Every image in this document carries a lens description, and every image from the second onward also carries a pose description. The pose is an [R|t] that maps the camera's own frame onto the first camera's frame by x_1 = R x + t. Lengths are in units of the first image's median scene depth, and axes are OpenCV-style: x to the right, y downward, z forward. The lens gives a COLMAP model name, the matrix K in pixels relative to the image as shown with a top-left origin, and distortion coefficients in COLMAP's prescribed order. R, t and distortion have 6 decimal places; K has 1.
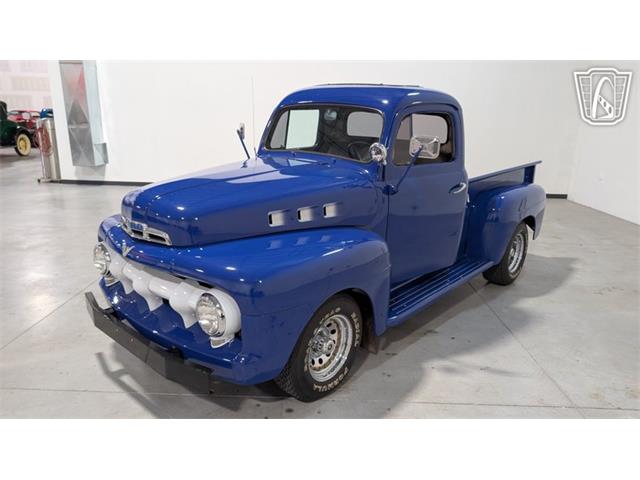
lens RADIAL K [[464.4, 0, 320.9], [0, 464.4, 230.4], [0, 0, 1]] dist [0.003608, 0.000498]
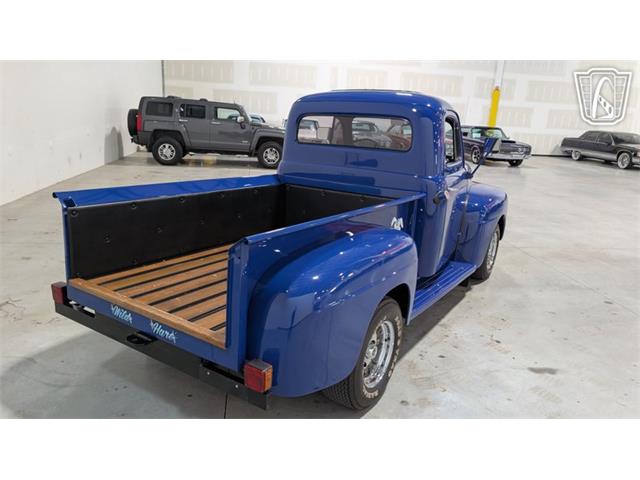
lens RADIAL K [[465.0, 0, 328.3], [0, 465.0, 237.7], [0, 0, 1]] dist [0.003079, 0.002275]
pose [[-0.982100, -0.037917, -0.184504, 0.410342], [-0.123362, 0.869698, 0.477919, -0.625178], [0.142341, 0.492125, -0.858808, 2.477879]]
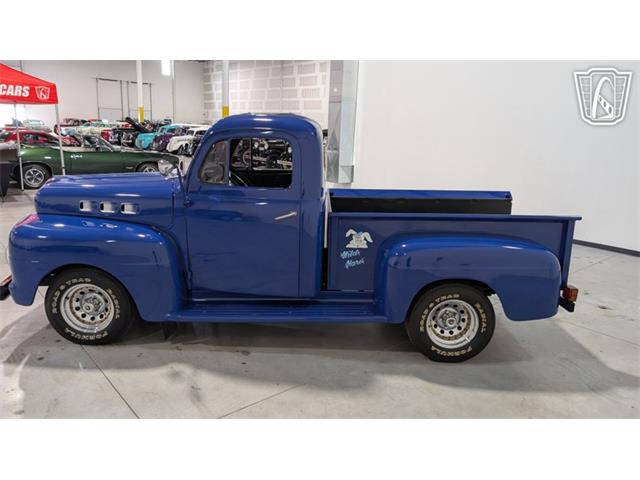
lens RADIAL K [[464.4, 0, 320.9], [0, 464.4, 230.4], [0, 0, 1]] dist [0.003608, 0.000498]
pose [[0.675377, 0.154713, -0.721062, 1.167546], [-0.201267, 0.979298, 0.021605, -0.108994], [0.709477, 0.130535, 0.692534, 0.435460]]
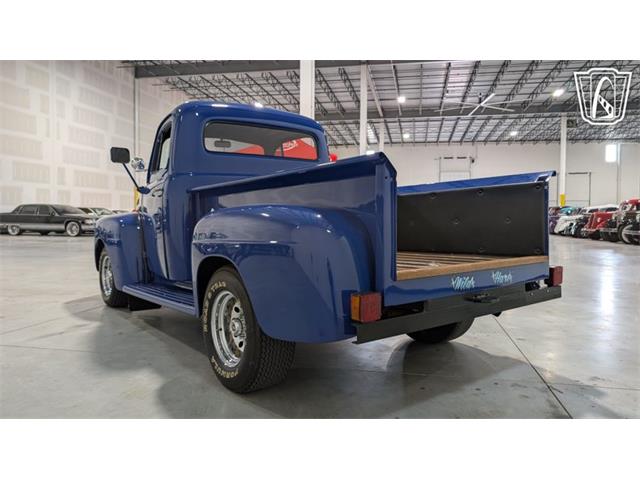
lens RADIAL K [[464.4, 0, 320.9], [0, 464.4, 230.4], [0, 0, 1]] dist [0.003608, 0.000498]
pose [[-0.179713, -0.003915, -0.983711, 1.338238], [-0.248499, 0.967741, 0.041547, -0.156265], [0.951815, 0.251918, -0.174888, 1.698113]]
